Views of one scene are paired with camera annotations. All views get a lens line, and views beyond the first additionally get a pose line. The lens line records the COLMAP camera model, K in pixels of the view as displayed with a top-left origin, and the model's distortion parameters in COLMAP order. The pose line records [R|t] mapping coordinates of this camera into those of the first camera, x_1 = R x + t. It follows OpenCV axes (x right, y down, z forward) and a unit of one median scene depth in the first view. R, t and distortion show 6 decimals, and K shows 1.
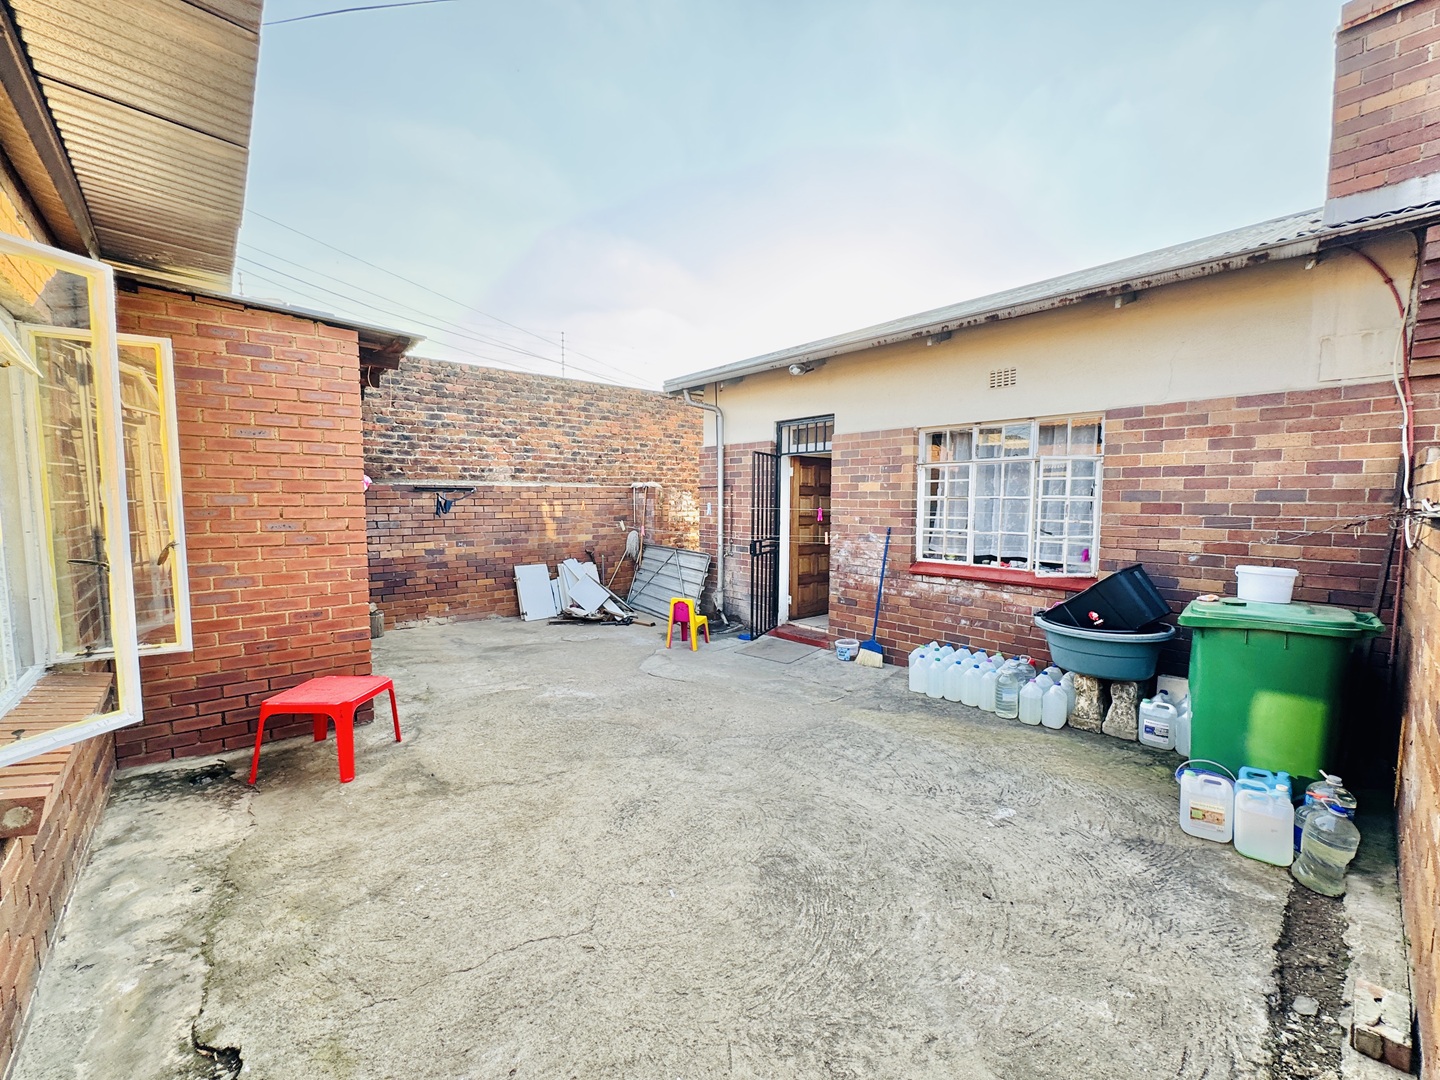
lens RADIAL K [[573.6, 0, 720.6], [0, 573.6, 538.6], [0, 0, 1]] dist [0.000237, -0.000010]
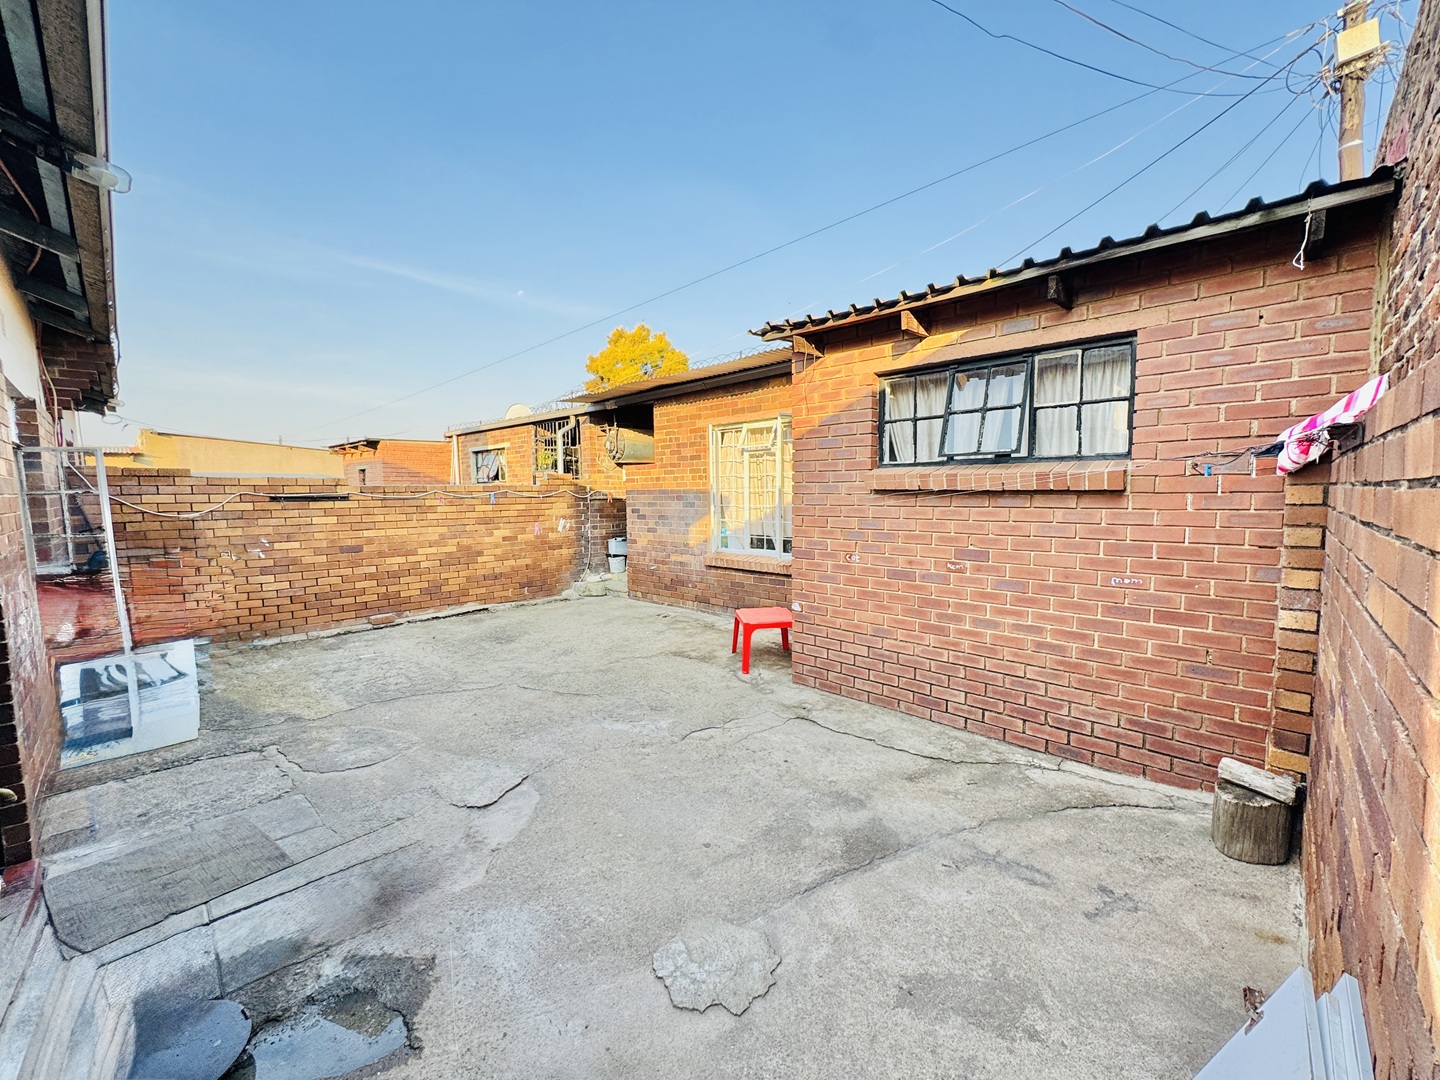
lens RADIAL K [[573.6, 0, 720.2], [0, 573.6, 541.0], [0, 0, 1]] dist [0.000237, -0.000010]
pose [[-0.996610, 0.017119, -0.080470, -0.377764], [0.004015, 0.987065, 0.160271, -0.144283], [0.082172, 0.159405, -0.983788, 2.085403]]
